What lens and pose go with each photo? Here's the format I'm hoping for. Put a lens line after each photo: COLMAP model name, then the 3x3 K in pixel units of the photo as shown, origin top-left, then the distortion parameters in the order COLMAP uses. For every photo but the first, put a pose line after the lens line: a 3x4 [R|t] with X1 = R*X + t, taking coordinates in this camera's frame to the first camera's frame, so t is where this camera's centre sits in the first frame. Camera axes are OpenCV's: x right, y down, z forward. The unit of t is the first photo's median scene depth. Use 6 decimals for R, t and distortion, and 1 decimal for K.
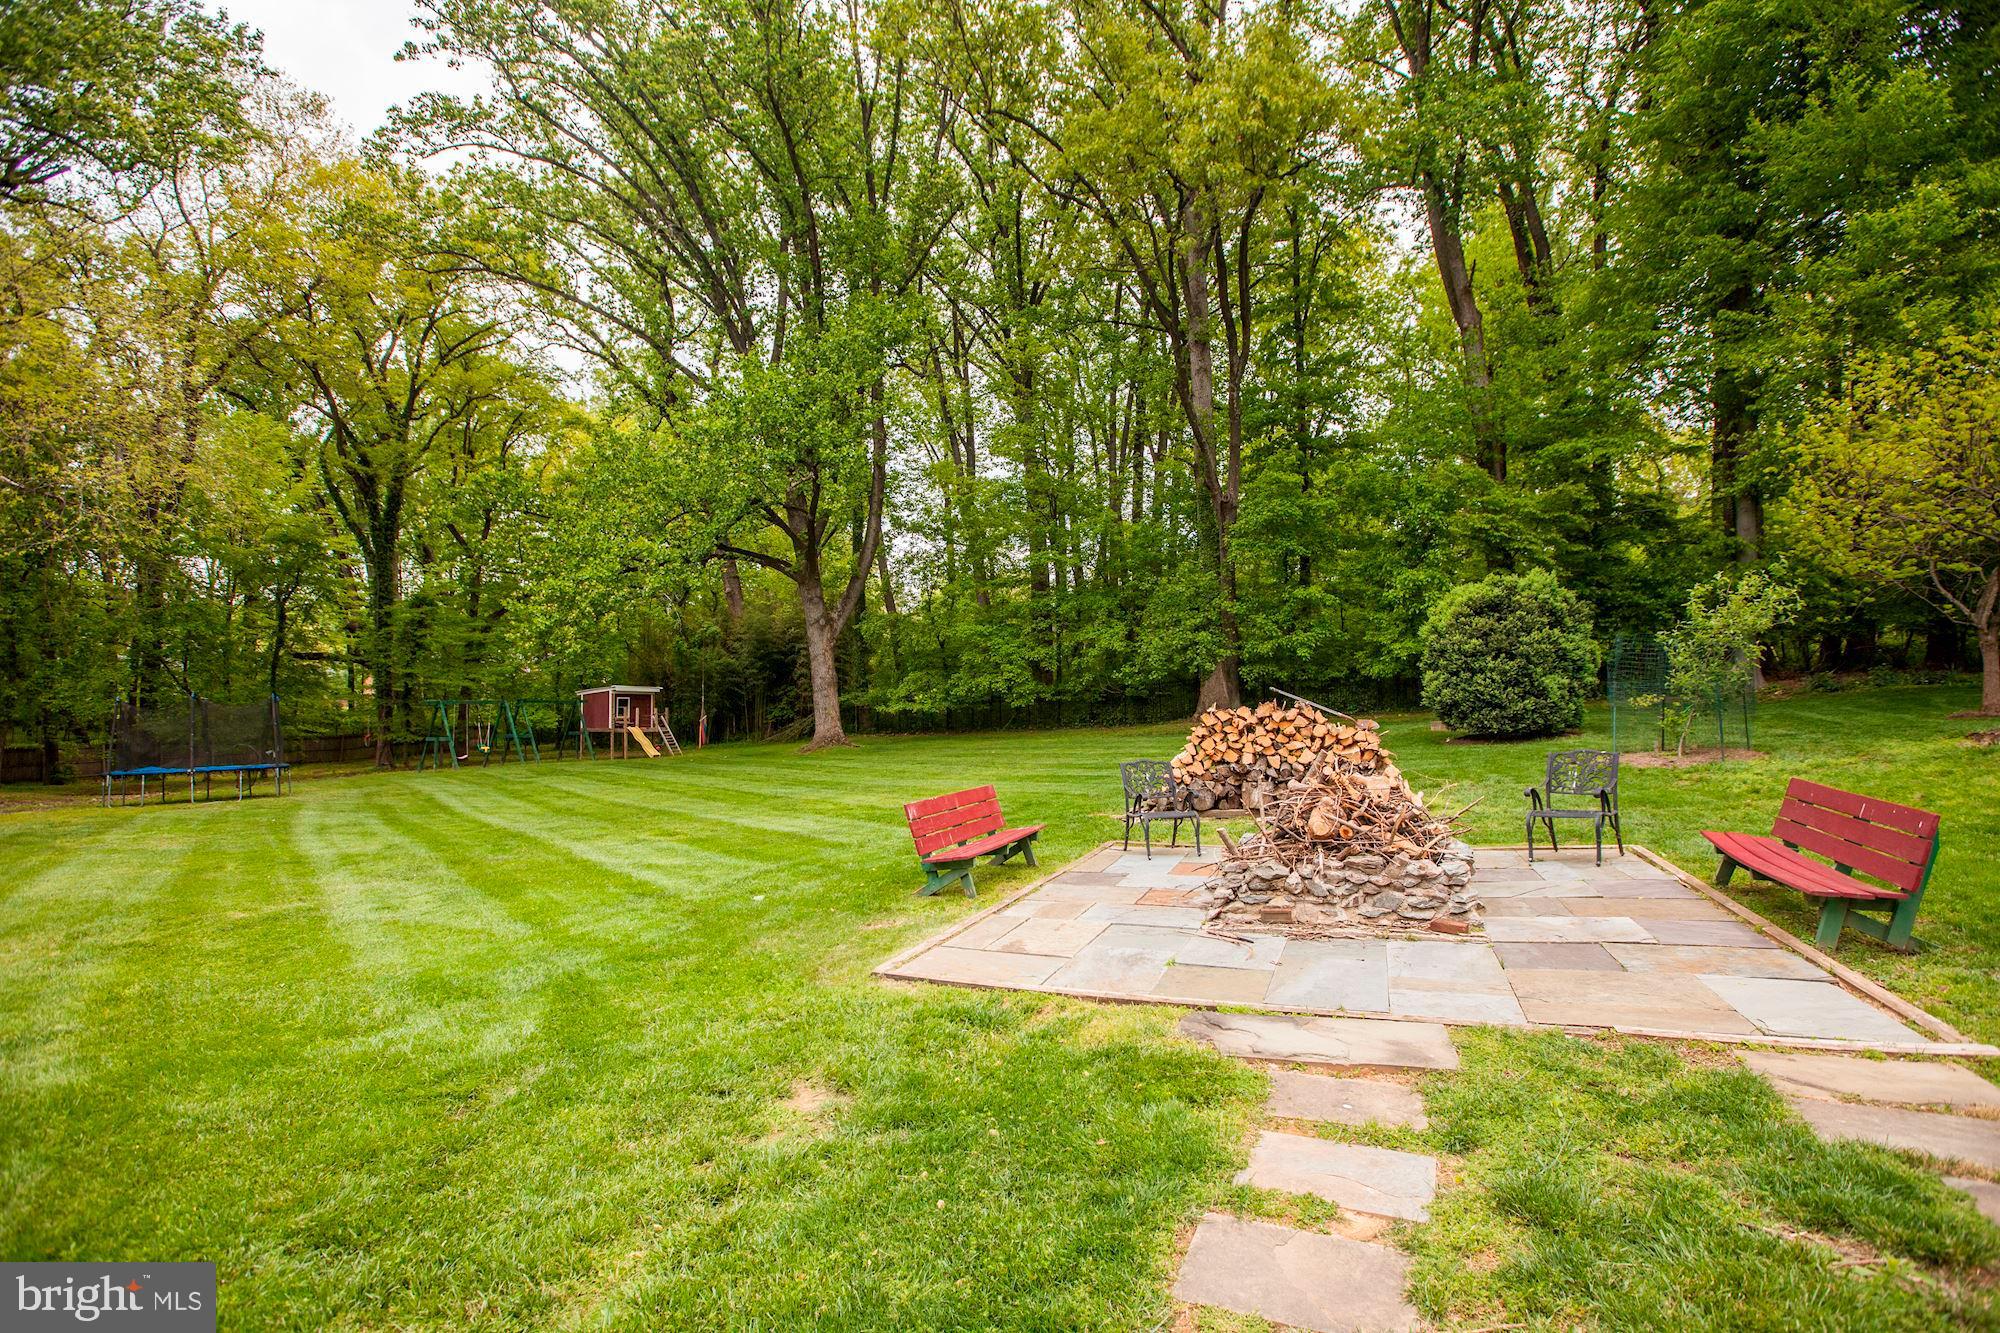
lens RADIAL K [[910.6, 0, 1011.9], [0, 910.6, 665.5], [0, 0, 1]] dist [-0.004915, 0.002351]
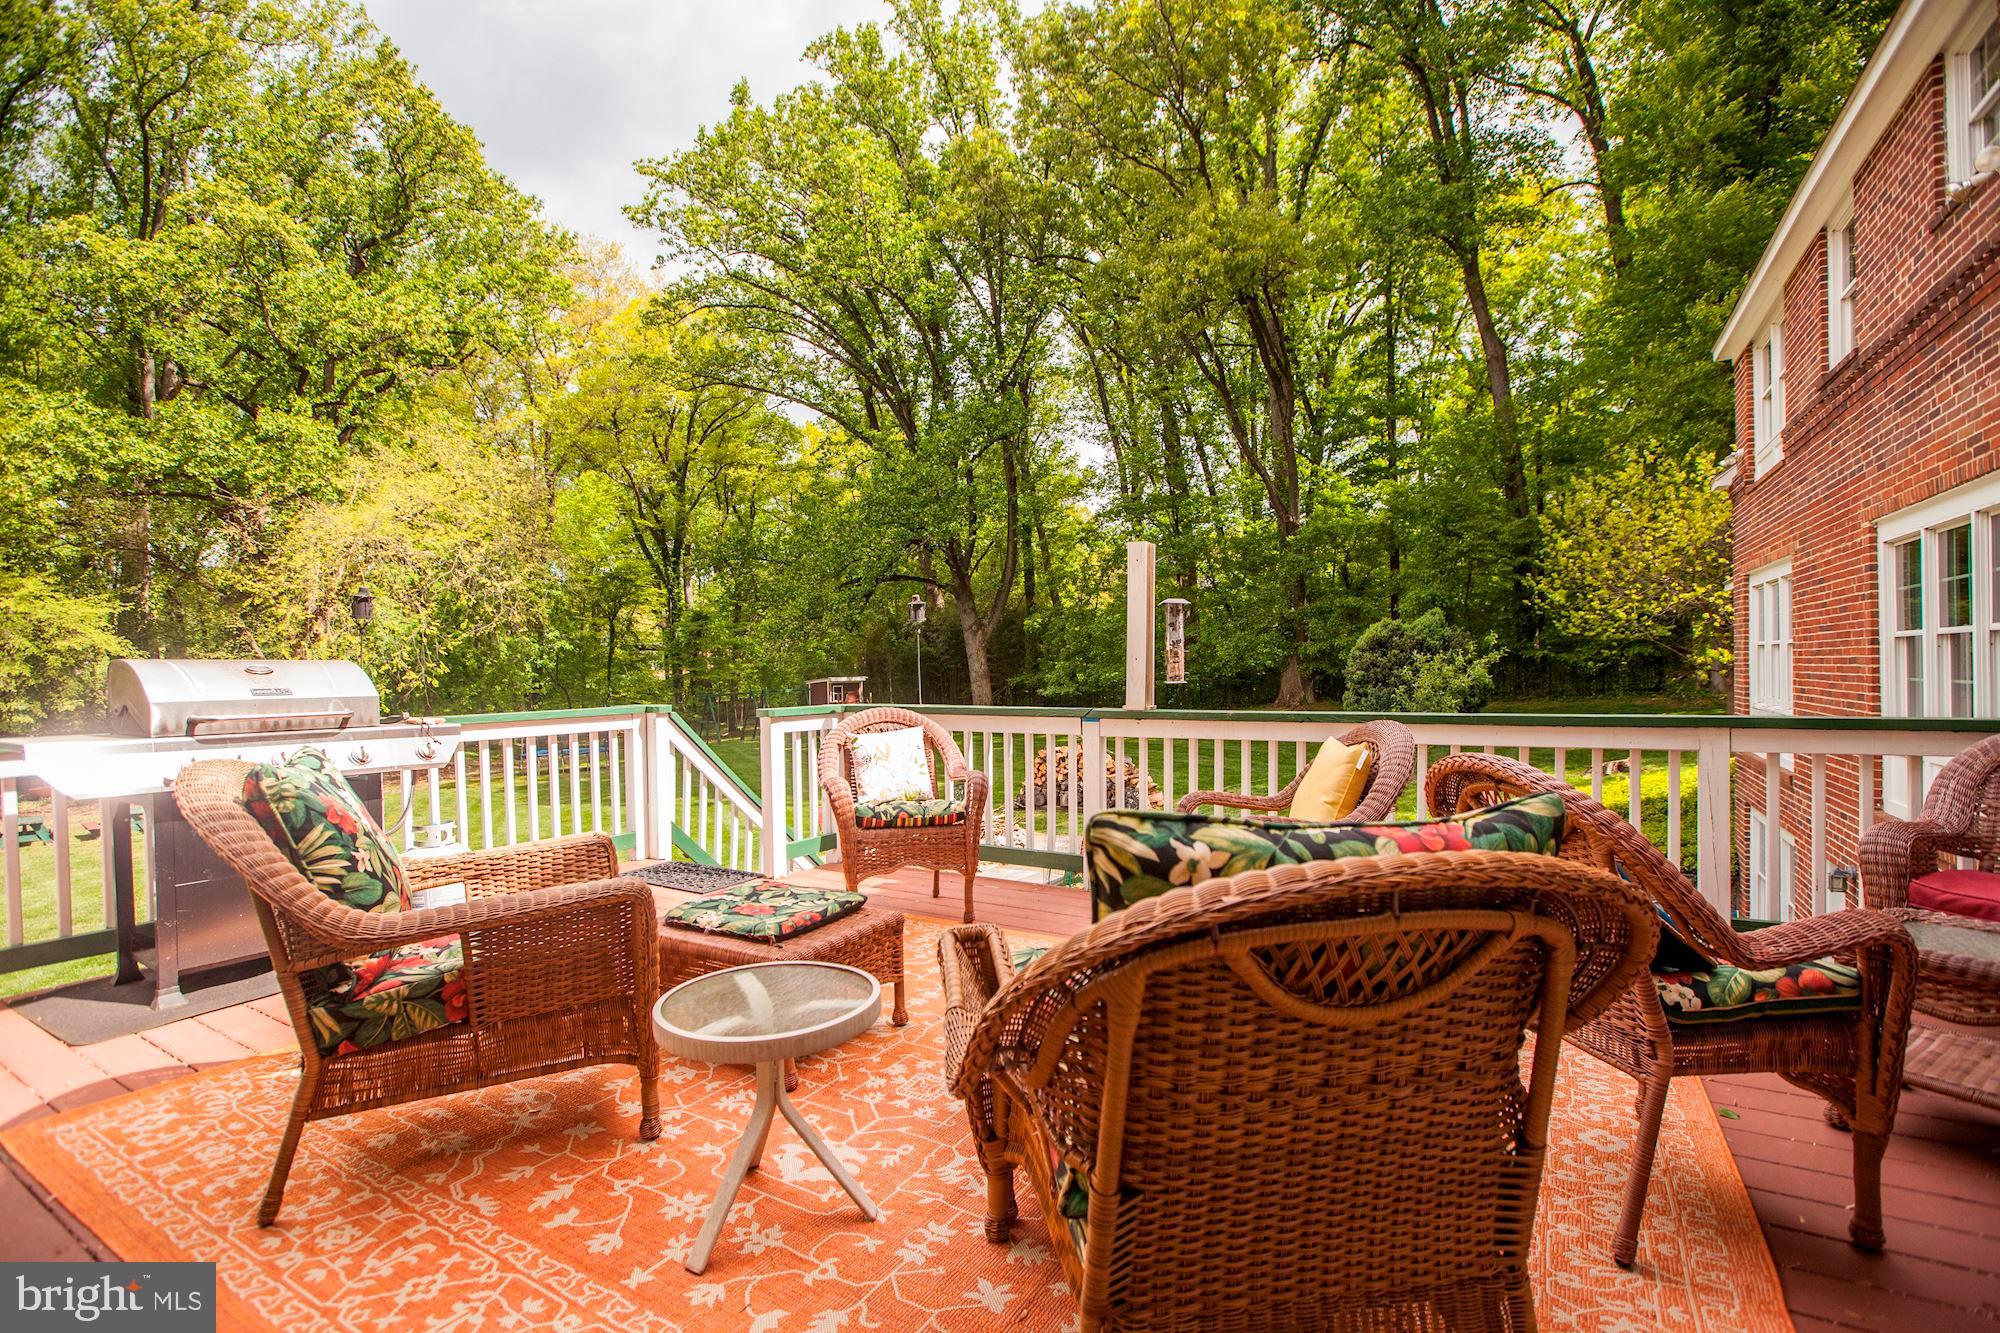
lens RADIAL K [[910.6, 0, 1004.6], [0, 910.6, 673.5], [0, 0, 1]] dist [-0.004915, 0.002351]
pose [[0.959798, -0.011101, -0.280471, 0.187673], [0.027617, 0.998104, 0.055004, -0.054645], [0.279328, -0.060539, 0.958285, -0.197974]]
